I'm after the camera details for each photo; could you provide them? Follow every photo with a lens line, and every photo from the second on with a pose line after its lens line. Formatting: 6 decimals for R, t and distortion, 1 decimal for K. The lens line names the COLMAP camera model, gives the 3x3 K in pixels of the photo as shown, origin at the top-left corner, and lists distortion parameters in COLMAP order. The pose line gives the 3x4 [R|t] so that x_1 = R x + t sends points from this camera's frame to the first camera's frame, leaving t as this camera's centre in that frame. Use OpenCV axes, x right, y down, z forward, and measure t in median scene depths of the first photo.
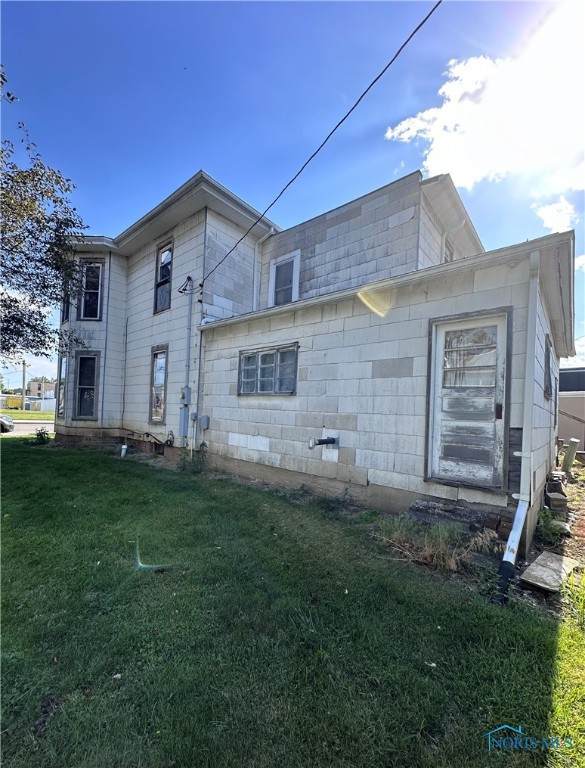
lens RADIAL K [[459.3, 0, 292.4], [0, 459.3, 384.9], [0, 0, 1]] dist [0.000760, -0.000207]
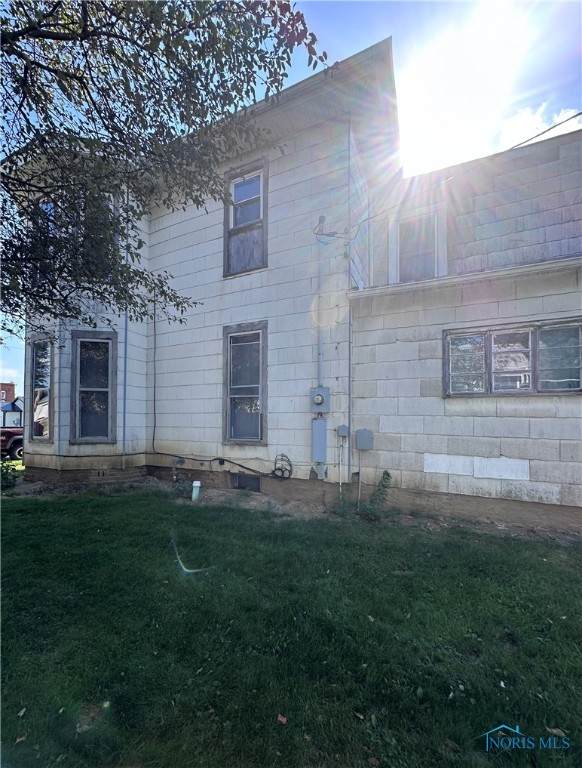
lens RADIAL K [[459.3, 0, 291.2], [0, 459.3, 386.3], [0, 0, 1]] dist [0.000760, -0.000207]
pose [[0.946595, -0.016930, 0.321980, -0.452545], [0.015342, 0.999854, 0.007470, -0.001060], [-0.322060, -0.002132, 0.946717, 0.372215]]
